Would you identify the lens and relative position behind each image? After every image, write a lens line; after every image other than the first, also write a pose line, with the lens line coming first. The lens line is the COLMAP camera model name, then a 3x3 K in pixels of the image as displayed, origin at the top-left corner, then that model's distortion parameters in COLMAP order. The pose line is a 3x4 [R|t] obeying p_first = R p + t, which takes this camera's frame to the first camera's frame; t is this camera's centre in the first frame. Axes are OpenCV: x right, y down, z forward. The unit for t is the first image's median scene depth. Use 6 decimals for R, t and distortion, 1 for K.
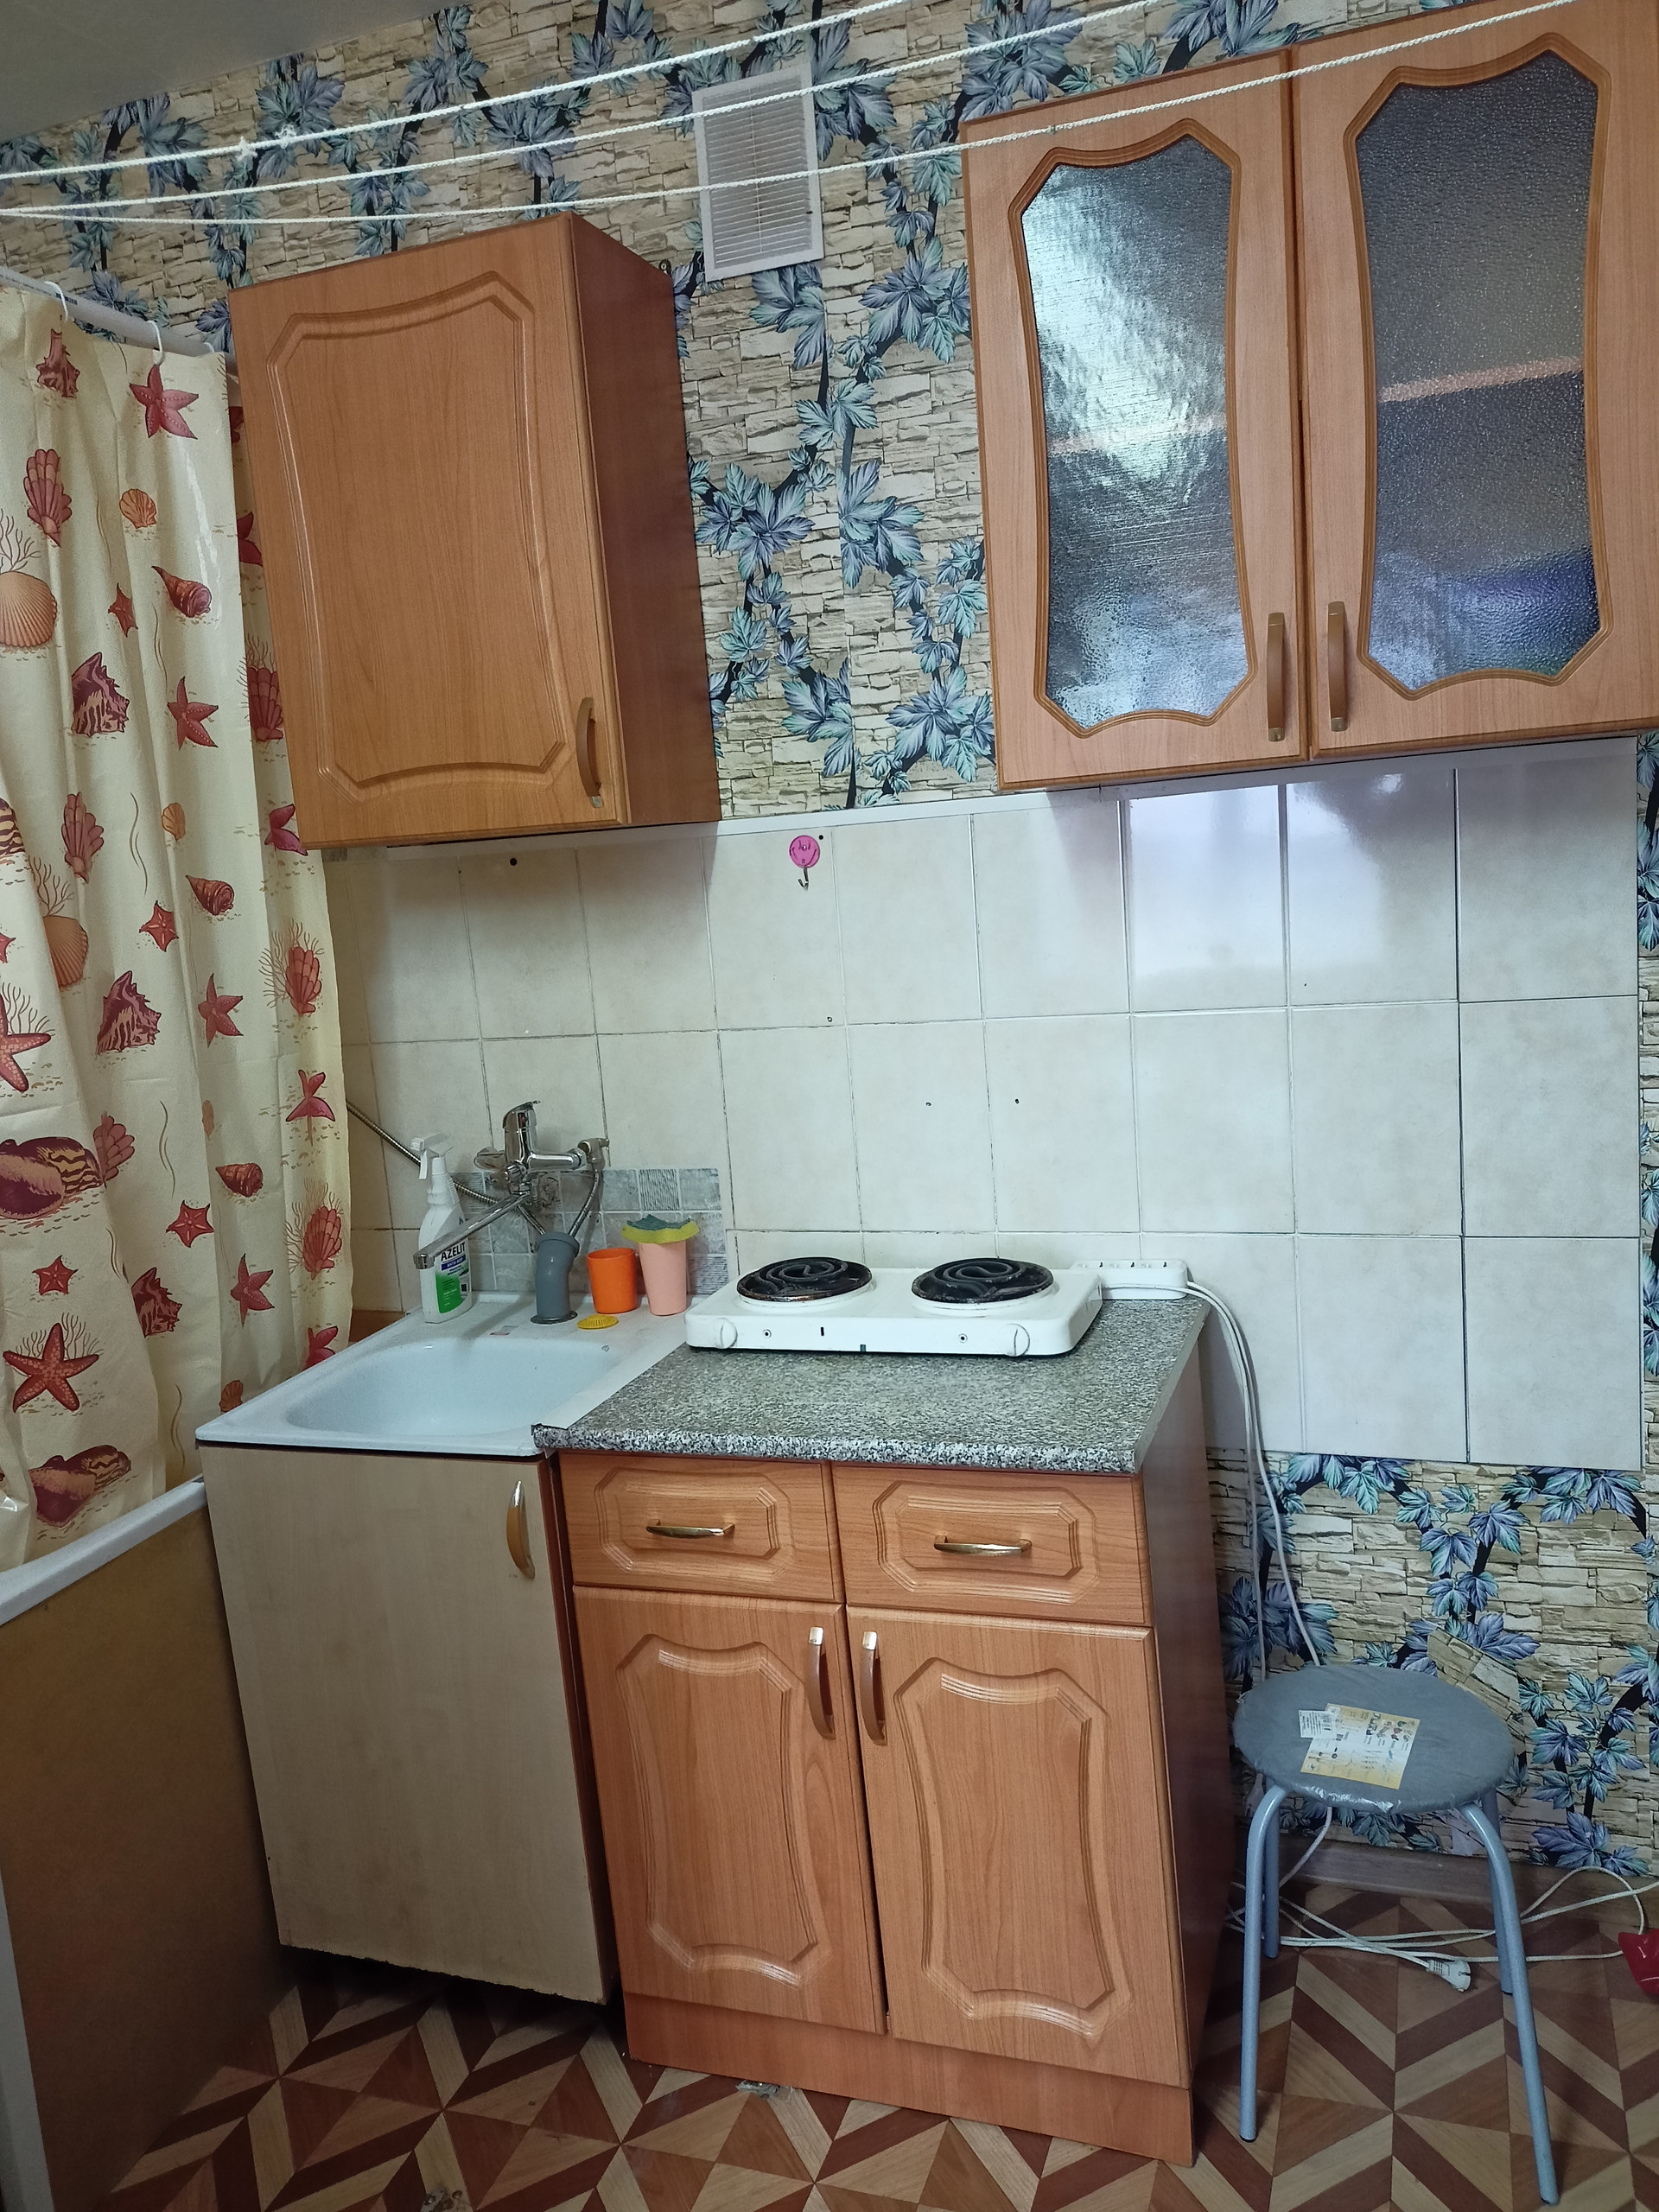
lens RADIAL K [[1660.7, 0, 829.5], [0, 1660.7, 1106.0], [0, 0, 1]] dist [0.072175, -0.074049]
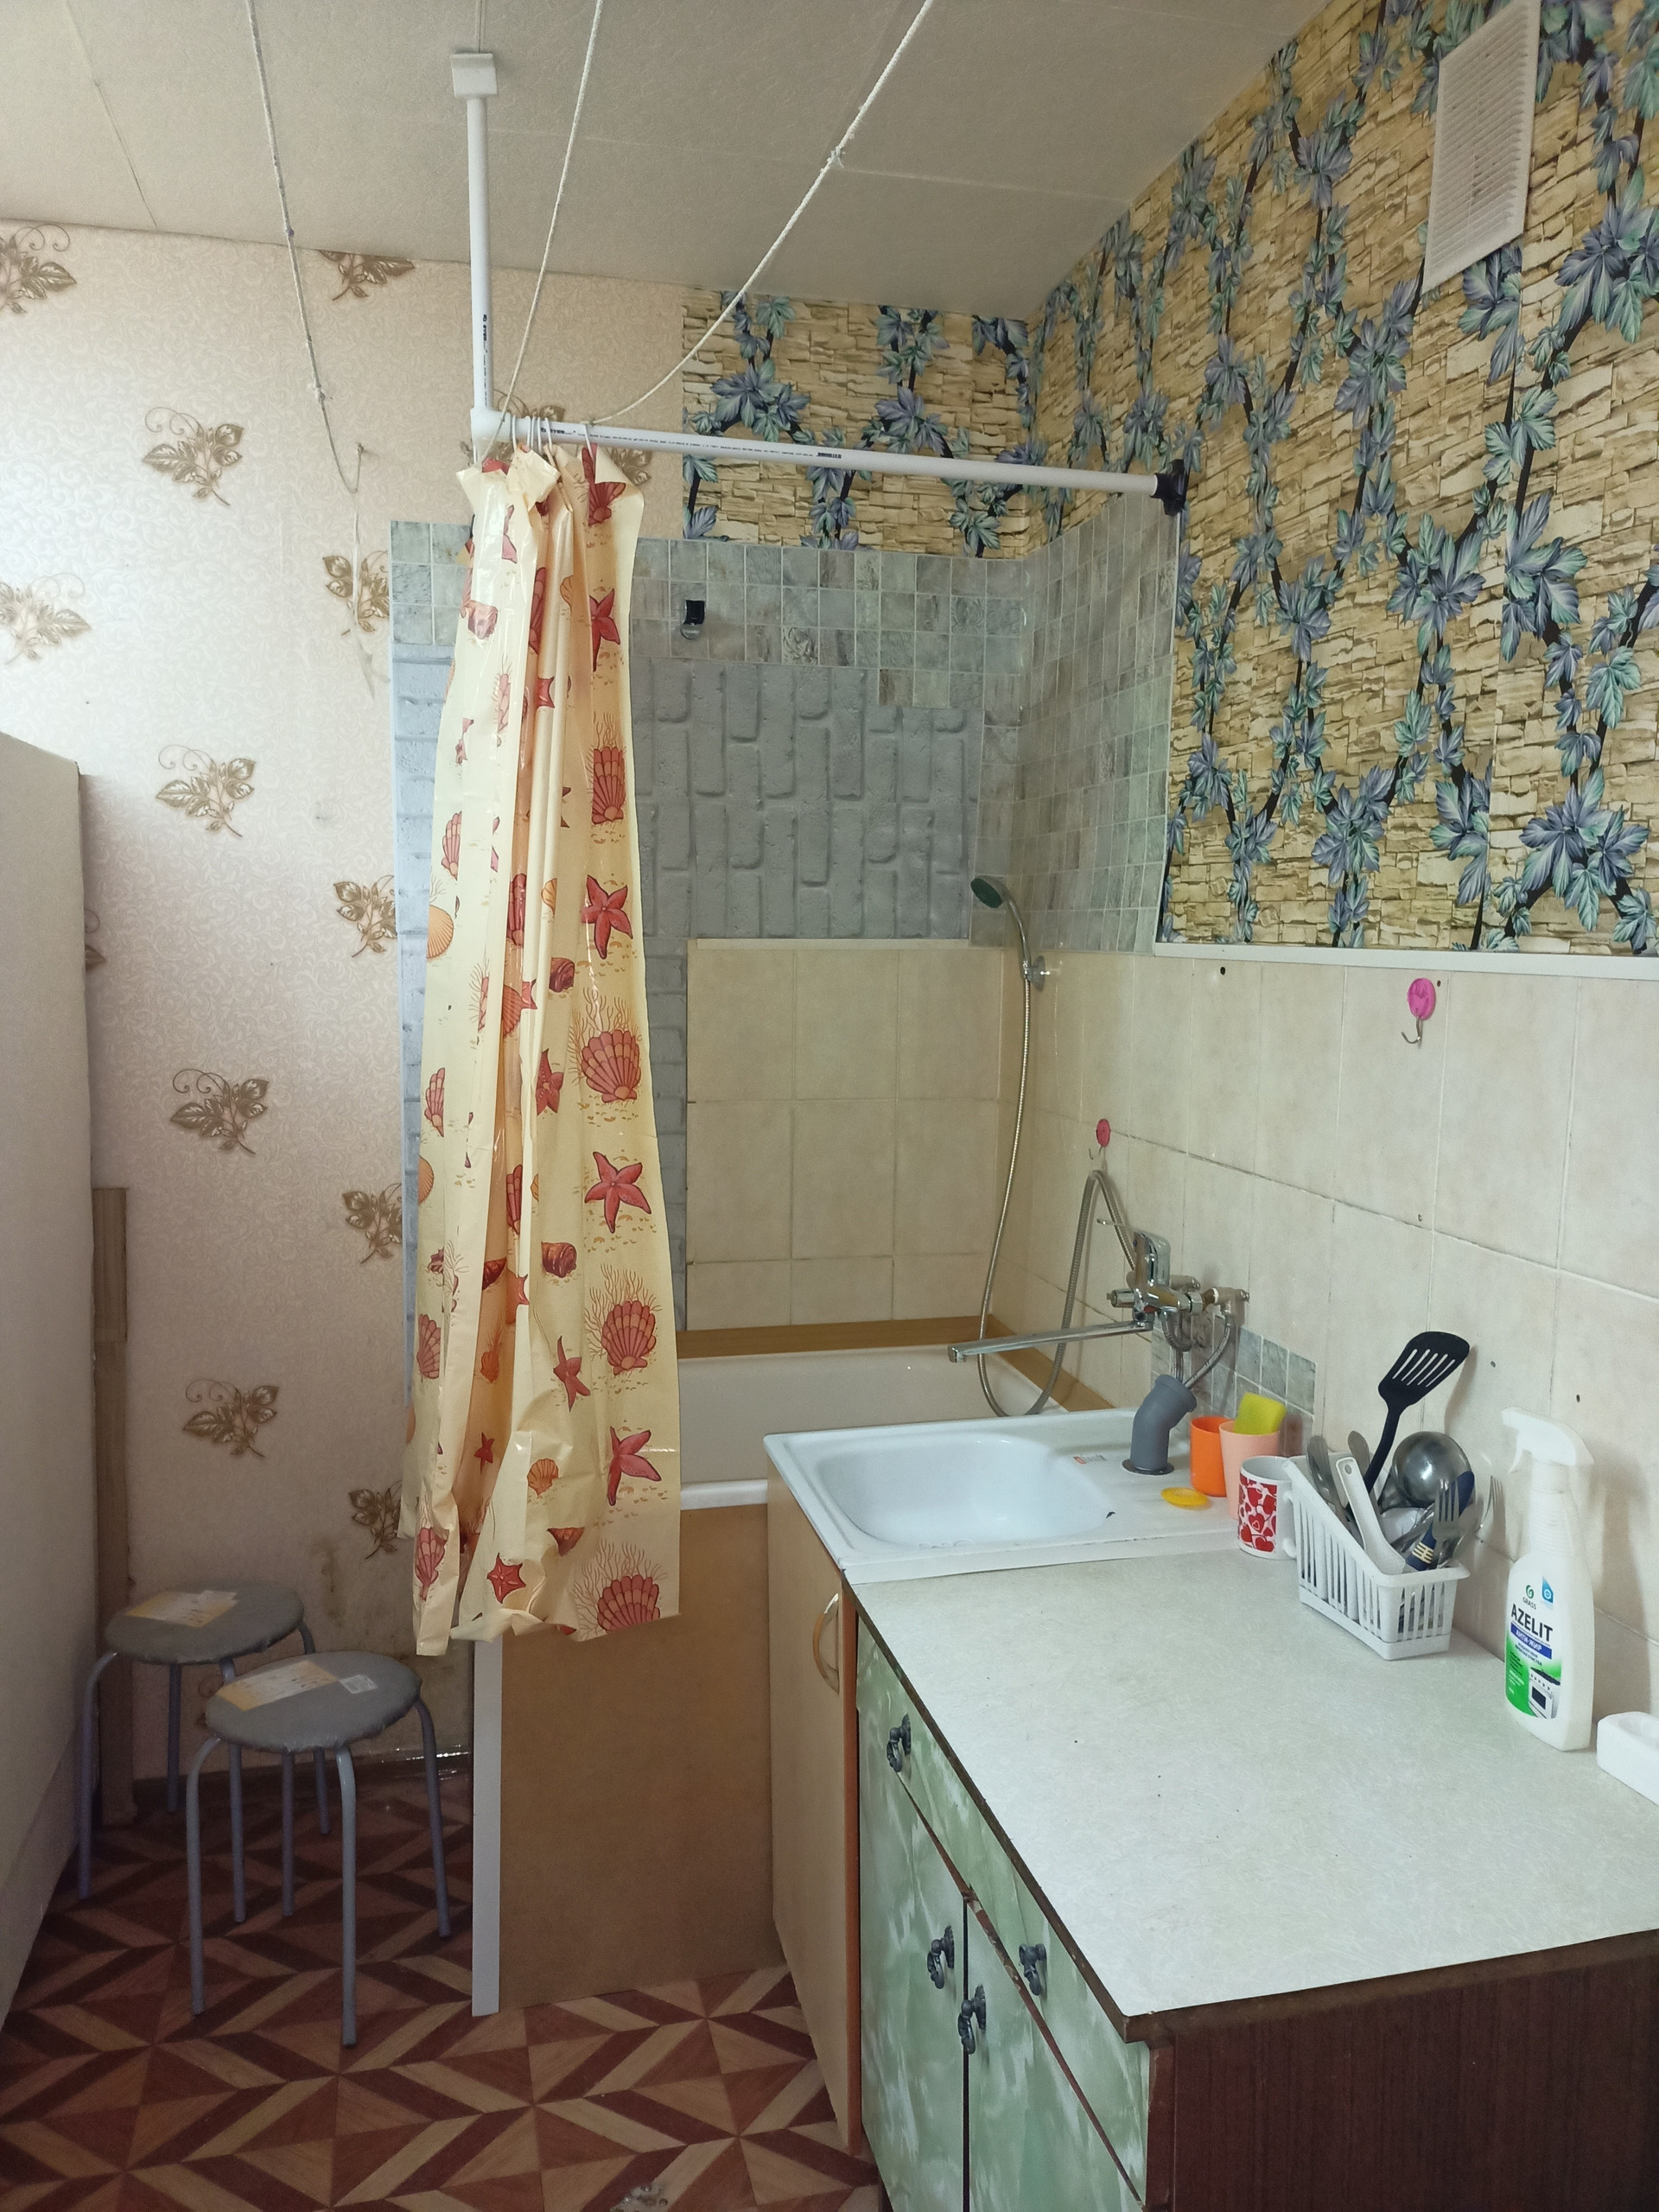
lens RADIAL K [[1669.9, 0, 818.4], [0, 1669.9, 1102.6], [0, 0, 1]] dist [0.100016, -0.167798]
pose [[0.544893, 0.176551, -0.819708, 0.496498], [-0.190812, 0.978042, 0.083812, -0.120526], [0.816506, 0.110742, 0.566616, 0.336880]]
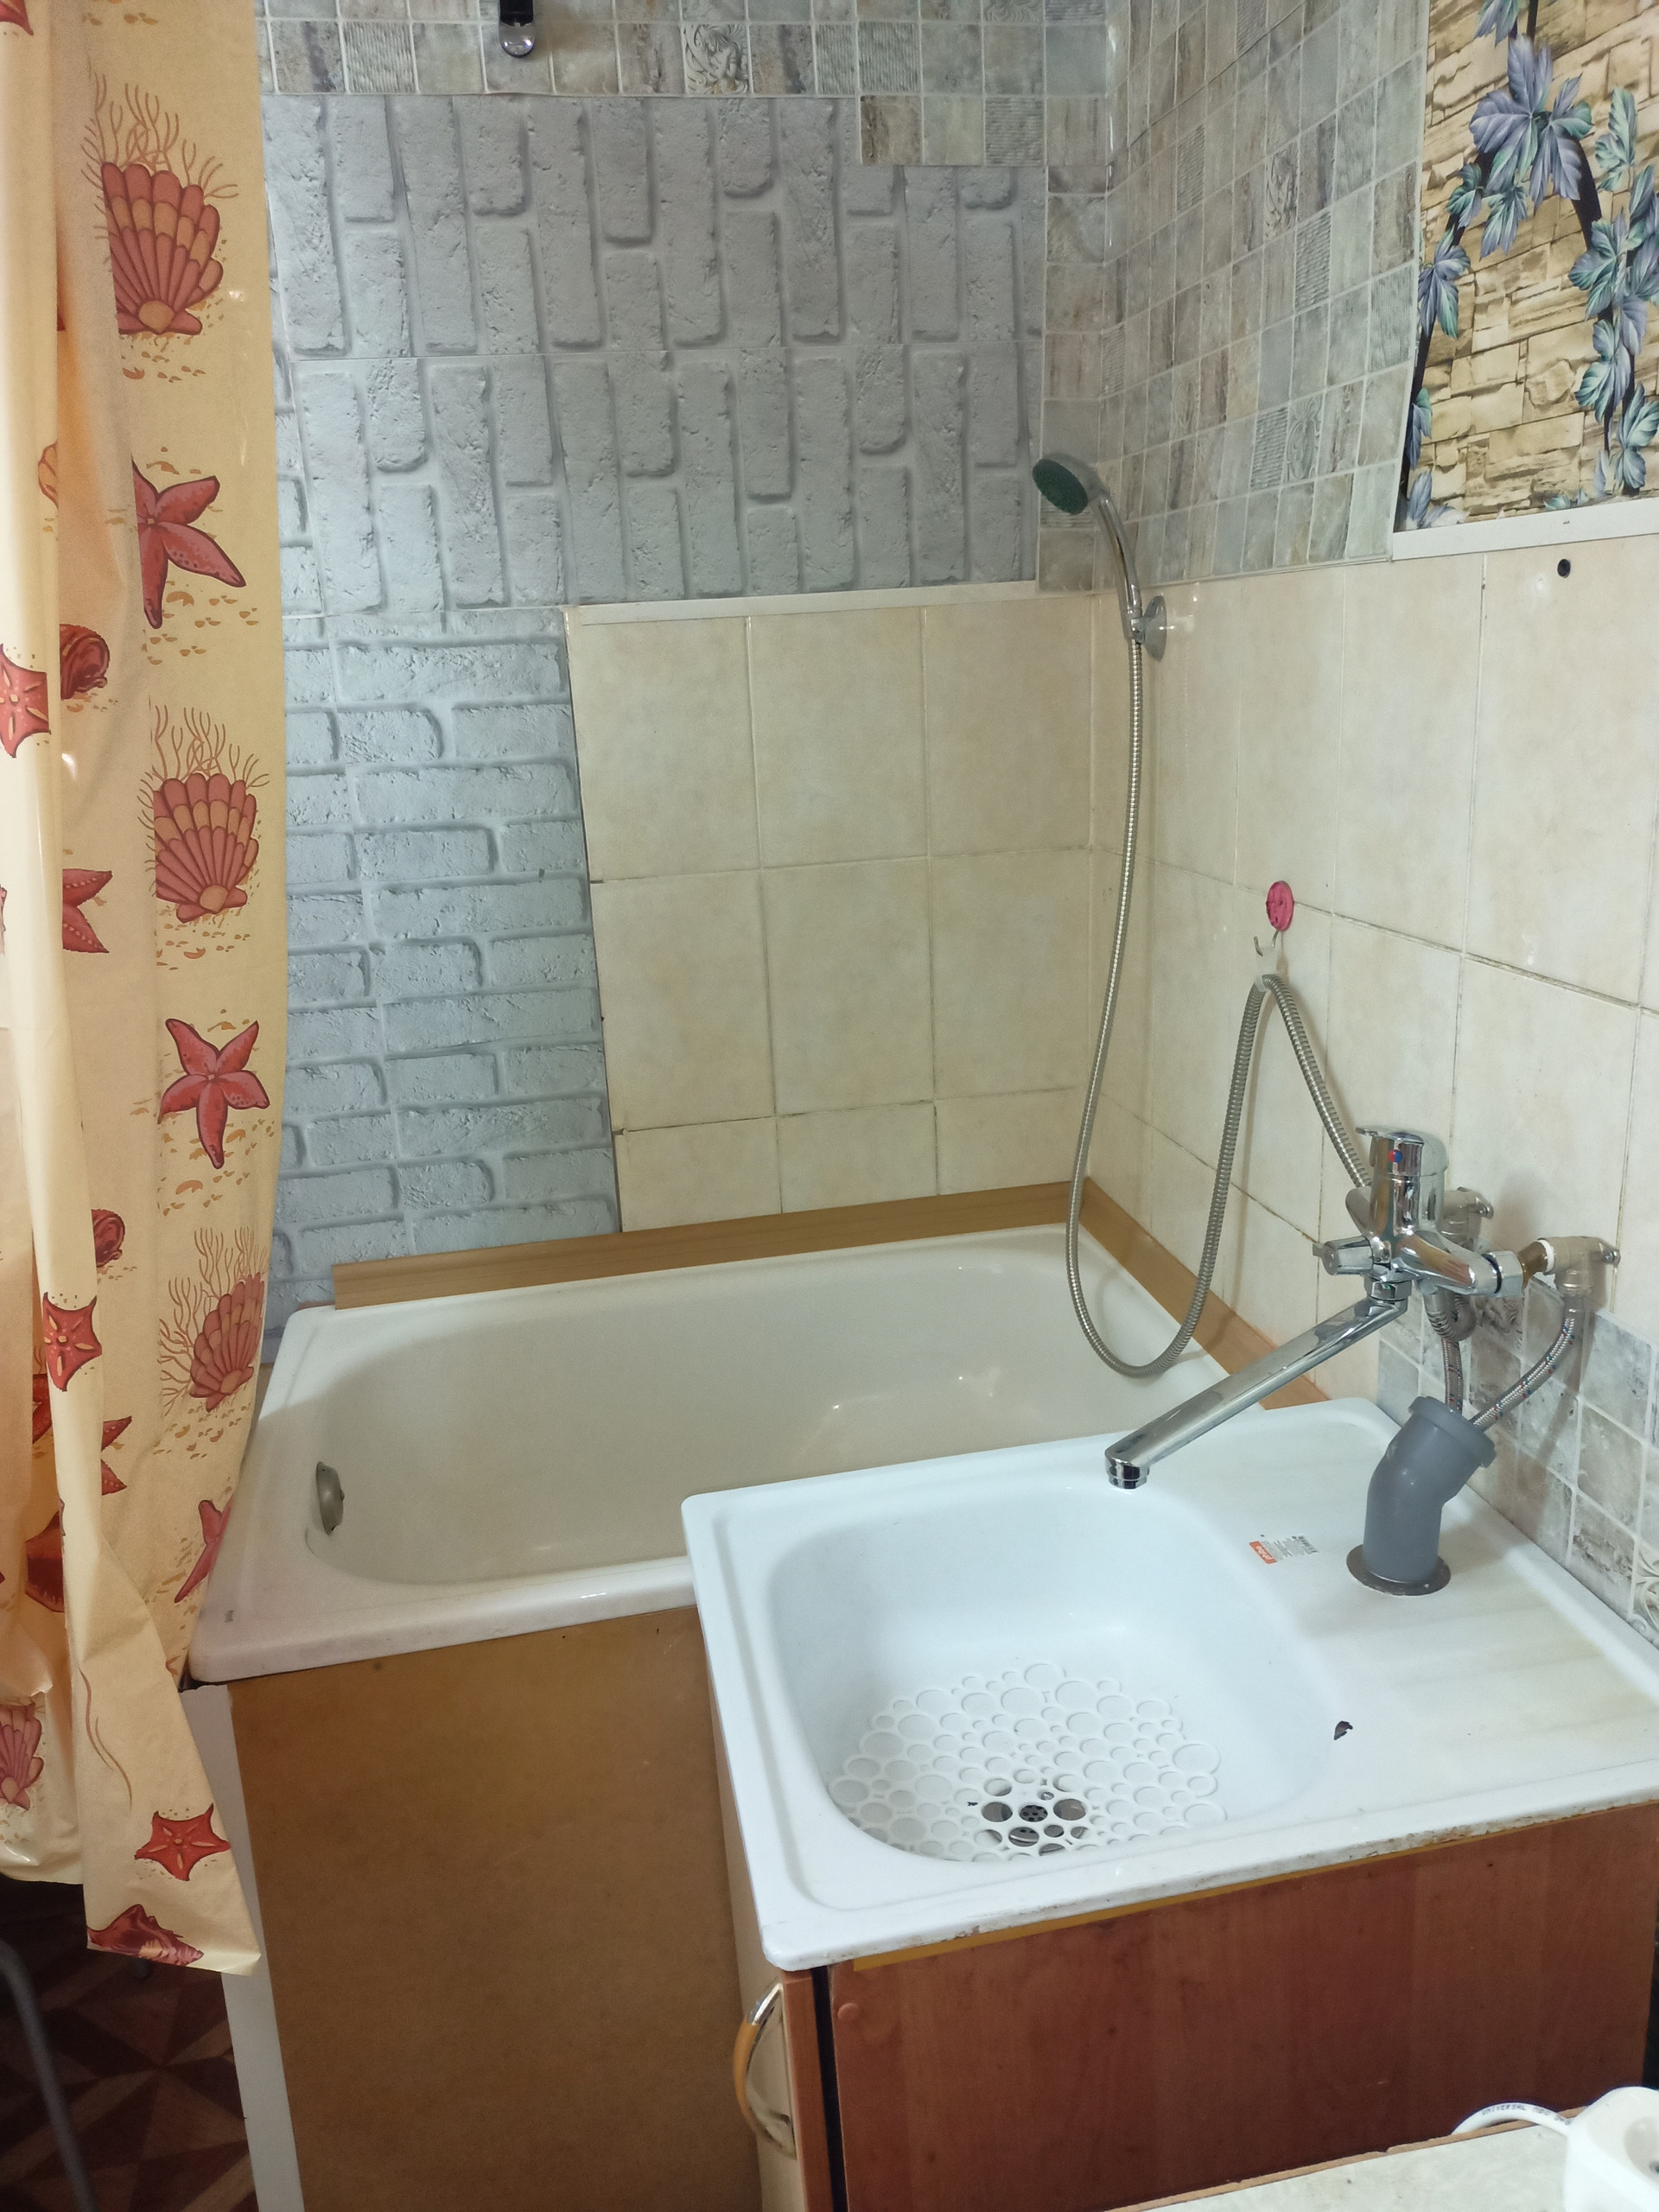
lens RADIAL K [[1688.4, 0, 821.2], [0, 1688.4, 1102.5], [0, 0, 1]] dist [0.010249, -0.005010]
pose [[0.509198, 0.283070, -0.812766, 0.113309], [-0.129914, 0.958823, 0.252548, -0.108971], [0.850788, -0.023007, 0.525005, 0.665454]]
